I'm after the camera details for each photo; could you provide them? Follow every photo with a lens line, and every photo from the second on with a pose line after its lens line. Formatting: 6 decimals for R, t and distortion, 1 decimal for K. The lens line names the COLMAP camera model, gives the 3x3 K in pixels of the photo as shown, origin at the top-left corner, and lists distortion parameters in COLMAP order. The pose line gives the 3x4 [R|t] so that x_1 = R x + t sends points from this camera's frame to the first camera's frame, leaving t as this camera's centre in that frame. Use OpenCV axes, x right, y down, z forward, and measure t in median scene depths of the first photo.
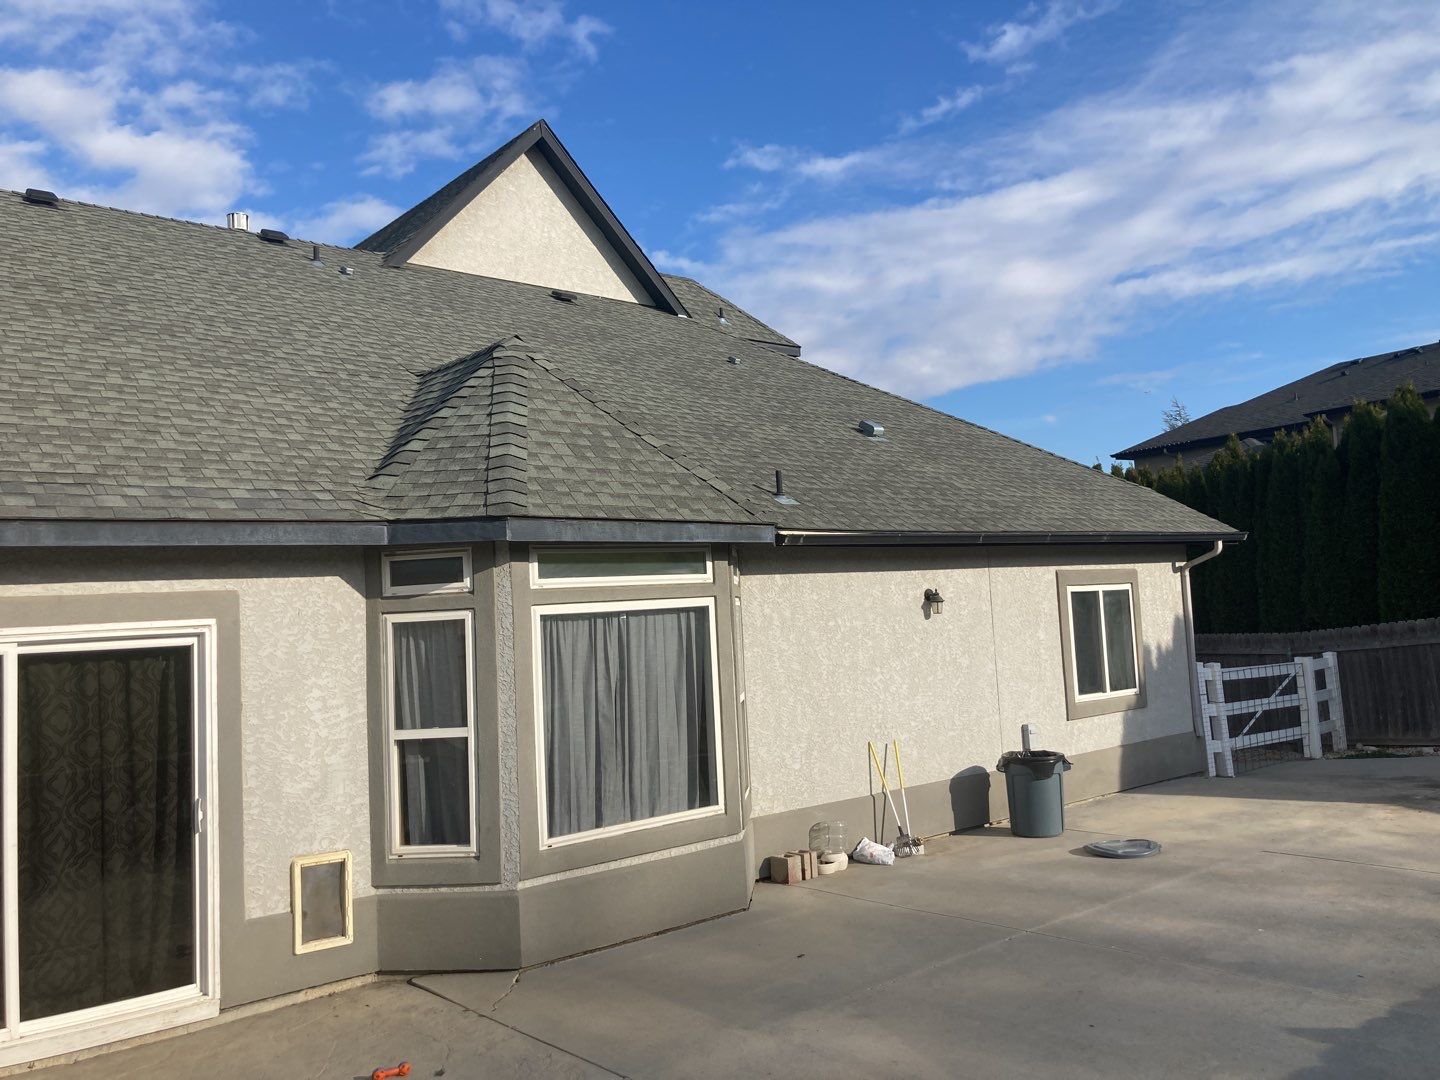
lens RADIAL K [[1190.6, 0, 726.0], [0, 1190.6, 521.3], [0, 0, 1]] dist [0.024840, -0.012987]
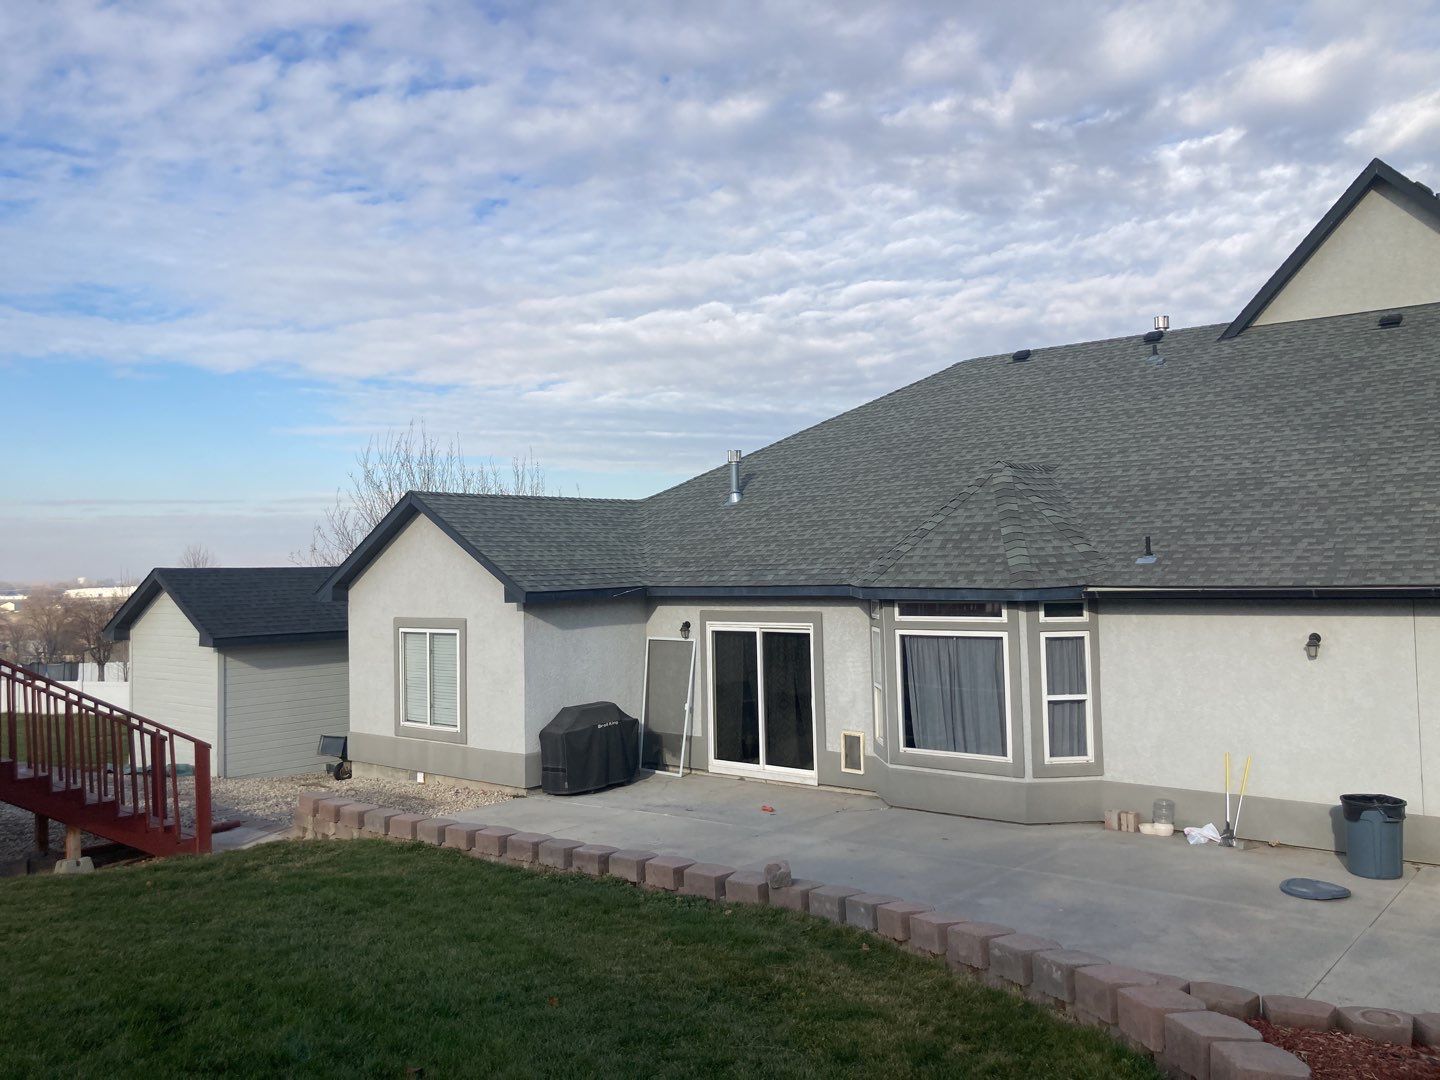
lens RADIAL K [[1165.4, 0, 712.6], [0, 1165.4, 500.8], [0, 0, 1]] dist [0.027524, 0.003503]
pose [[0.169082, -0.008346, -0.985567, 1.755098], [0.088590, 0.996045, 0.006764, -0.188180], [0.981612, -0.088455, 0.169153, 0.401200]]
